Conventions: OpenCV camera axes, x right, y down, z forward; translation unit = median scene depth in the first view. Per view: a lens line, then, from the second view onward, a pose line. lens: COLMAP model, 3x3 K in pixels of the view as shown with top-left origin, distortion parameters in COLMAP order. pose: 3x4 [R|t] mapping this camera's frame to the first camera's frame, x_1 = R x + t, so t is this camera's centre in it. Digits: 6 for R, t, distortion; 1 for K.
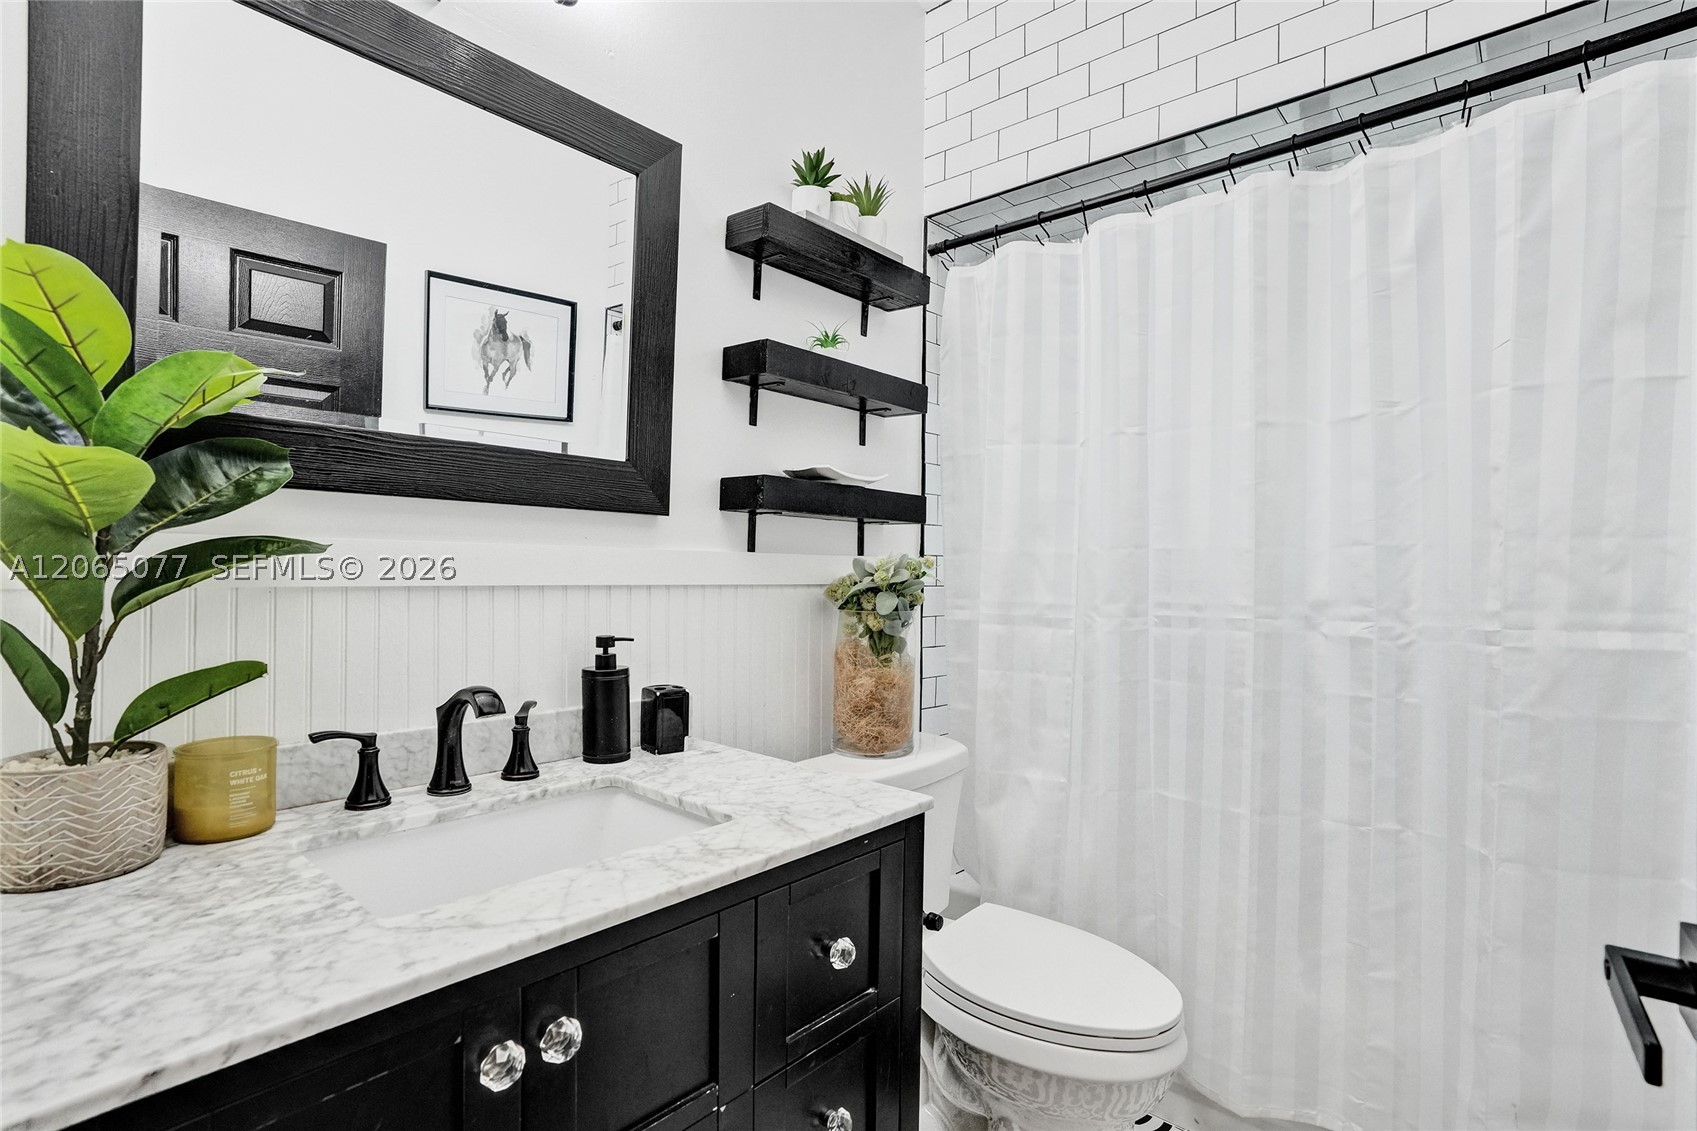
lens RADIAL K [[824.0, 0, 853.2], [0, 824.0, 552.9], [0, 0, 1]] dist [-0.004137, 0.000811]
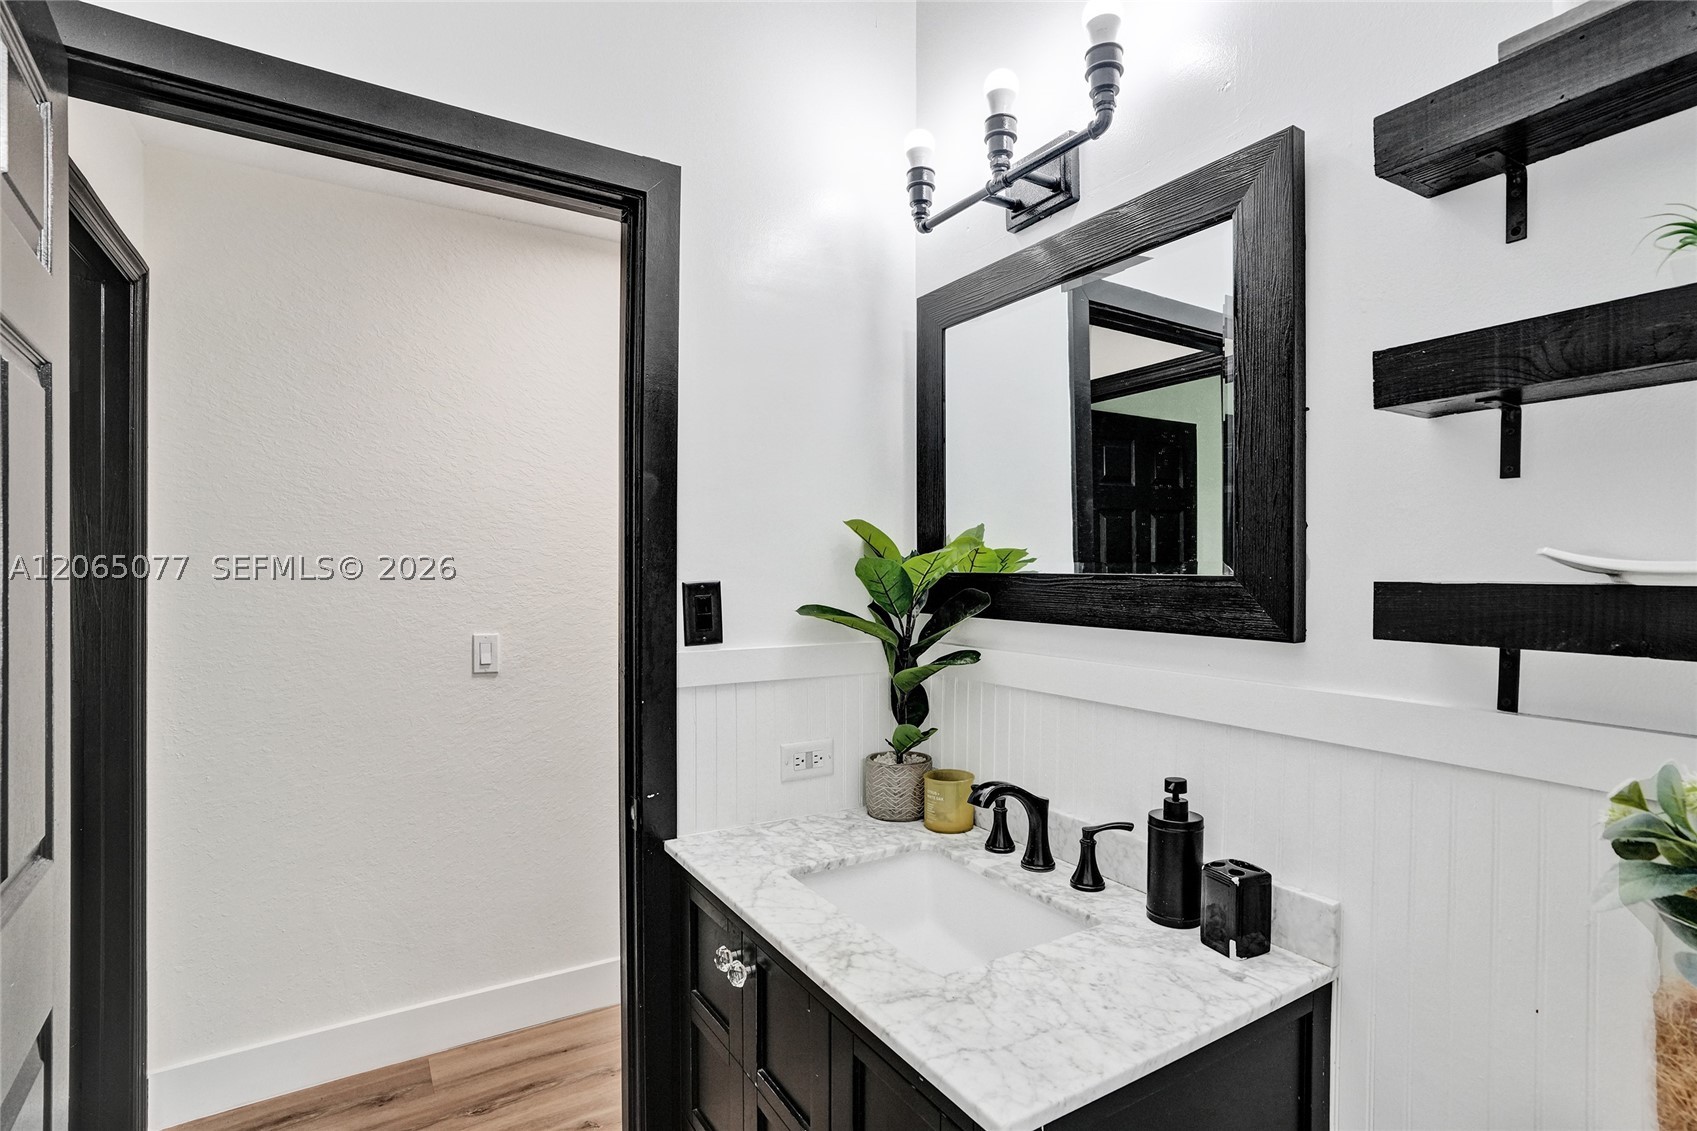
lens RADIAL K [[824.0, 0, 852.1], [0, 824.0, 580.5], [0, 0, 1]] dist [-0.004137, 0.000811]
pose [[-0.286141, -0.010435, -0.958131, 0.854085], [0.000325, 0.999940, -0.010988, -0.134859], [0.958187, -0.003455, -0.286121, 1.228016]]
